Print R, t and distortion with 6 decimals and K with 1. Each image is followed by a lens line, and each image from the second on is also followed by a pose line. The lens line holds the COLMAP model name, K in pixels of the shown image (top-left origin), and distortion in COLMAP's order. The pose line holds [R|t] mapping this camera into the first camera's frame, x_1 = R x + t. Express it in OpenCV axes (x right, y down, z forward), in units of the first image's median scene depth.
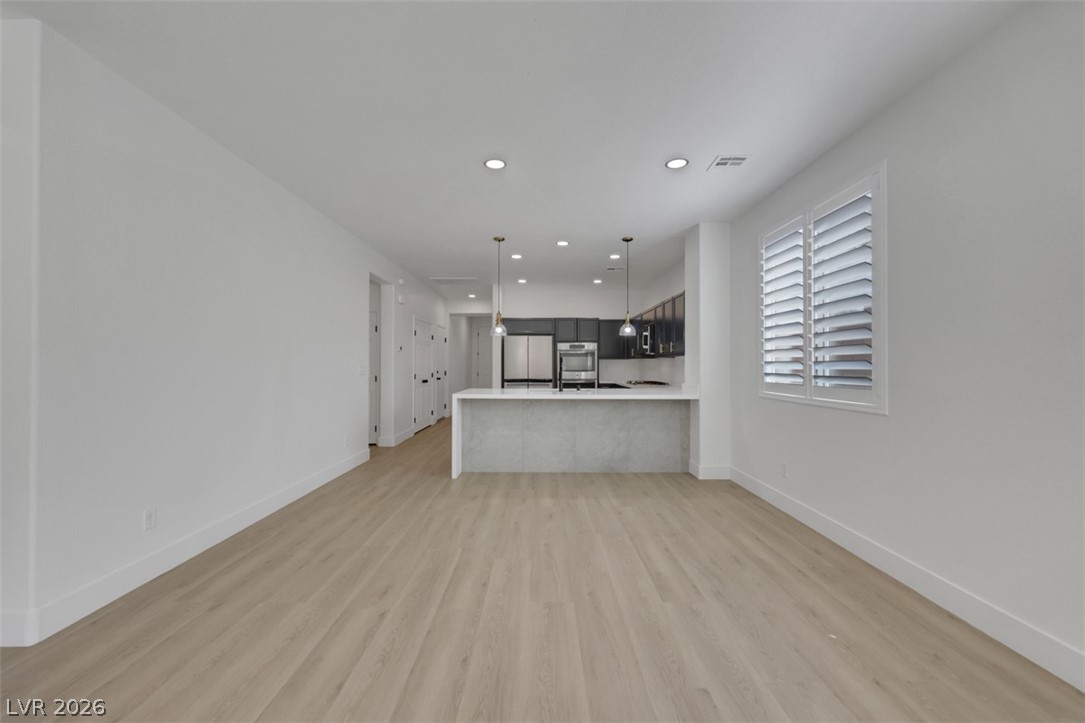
lens RADIAL K [[437.2, 0, 540.9], [0, 437.2, 364.3], [0, 0, 1]] dist [-0.005723, -0.000320]
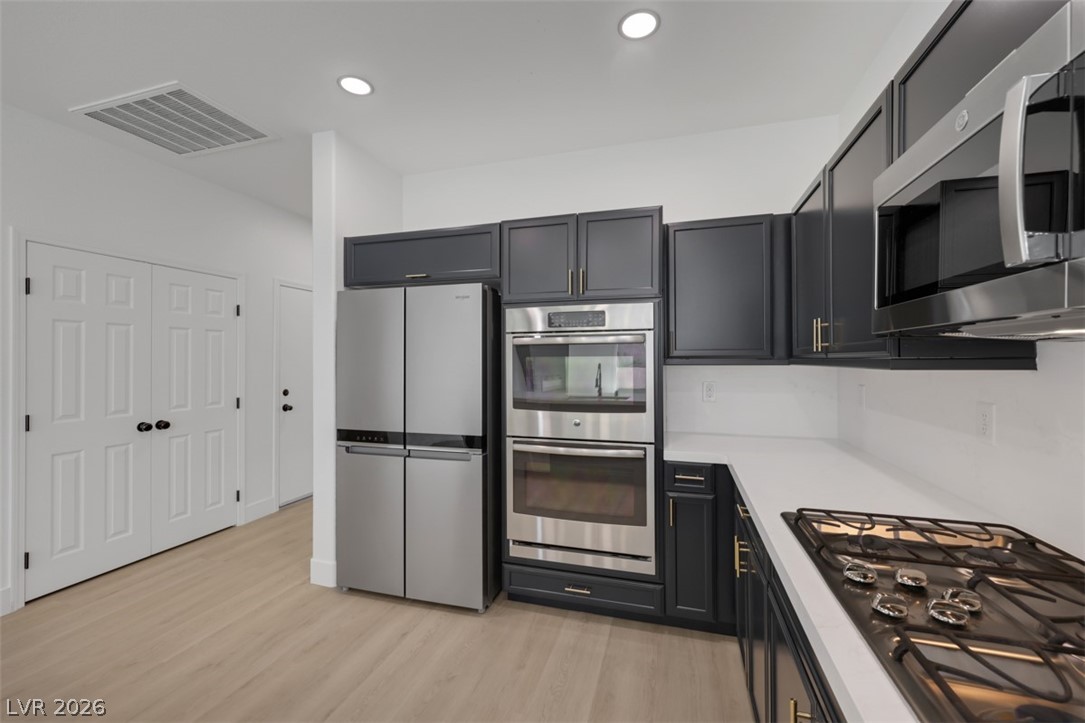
lens RADIAL K [[453.1, 0, 518.6], [0, 453.1, 368.0], [0, 0, 1]] dist [0.008915, 0.000463]
pose [[0.945977, 0.001985, -0.324229, 0.192140], [0.001999, 0.999927, 0.011954, -0.018985], [0.324229, -0.011956, 0.945903, 0.992664]]
